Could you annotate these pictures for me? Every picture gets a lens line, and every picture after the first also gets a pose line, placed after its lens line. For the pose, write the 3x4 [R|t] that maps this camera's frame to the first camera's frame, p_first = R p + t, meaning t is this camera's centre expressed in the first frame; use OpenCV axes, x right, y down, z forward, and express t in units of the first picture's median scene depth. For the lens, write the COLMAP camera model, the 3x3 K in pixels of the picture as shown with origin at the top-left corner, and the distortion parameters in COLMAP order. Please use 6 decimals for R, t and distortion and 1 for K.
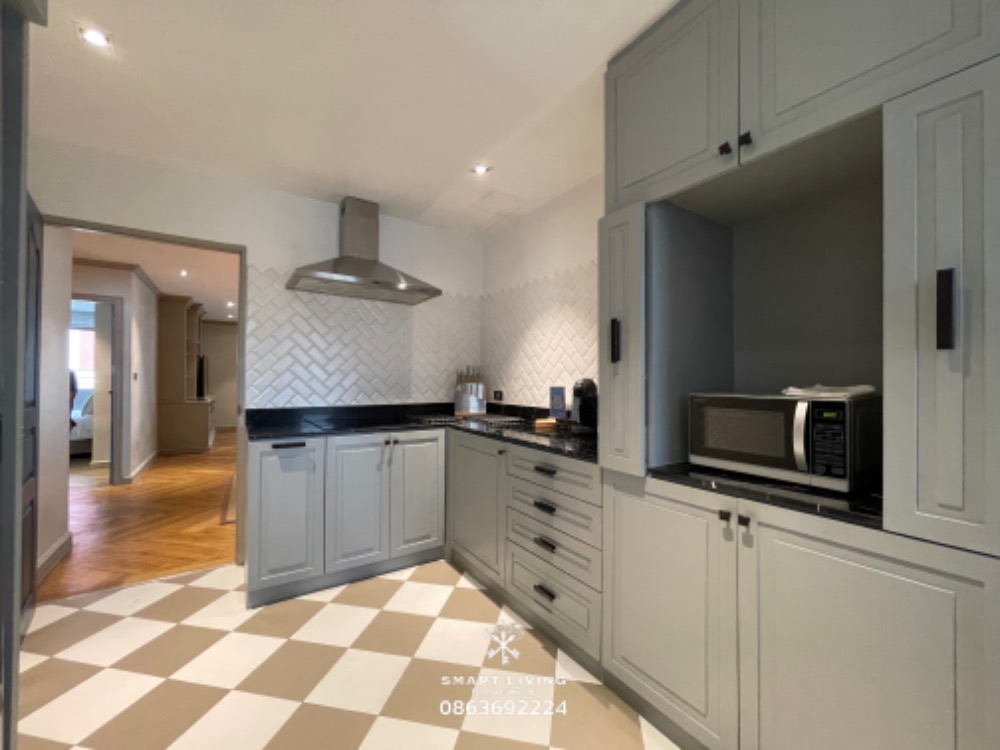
lens RADIAL K [[403.8, 0, 500.0], [0, 403.8, 375.0], [0, 0, 1]] dist [-0.000521, 0.000943]
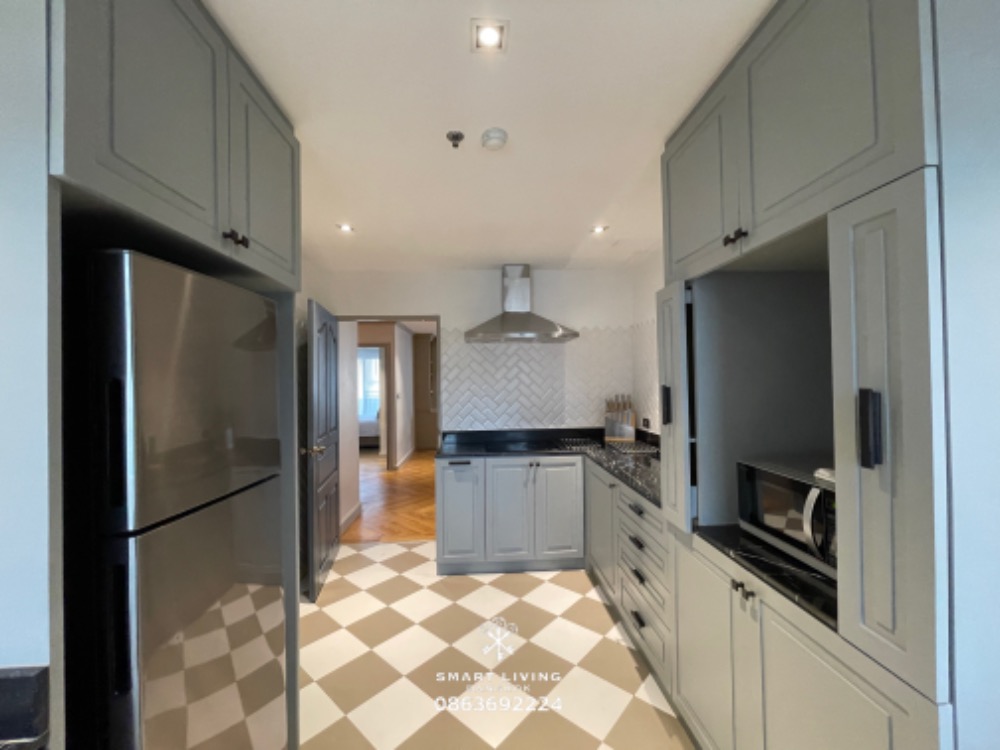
lens RADIAL K [[403.8, 0, 500.0], [0, 403.8, 375.0], [0, 0, 1]] dist [-0.000521, 0.000943]
pose [[0.861748, -0.026789, -0.506629, 0.285571], [0.027034, 0.999611, -0.006873, -0.107241], [0.506615, -0.007774, 0.862137, -0.114523]]
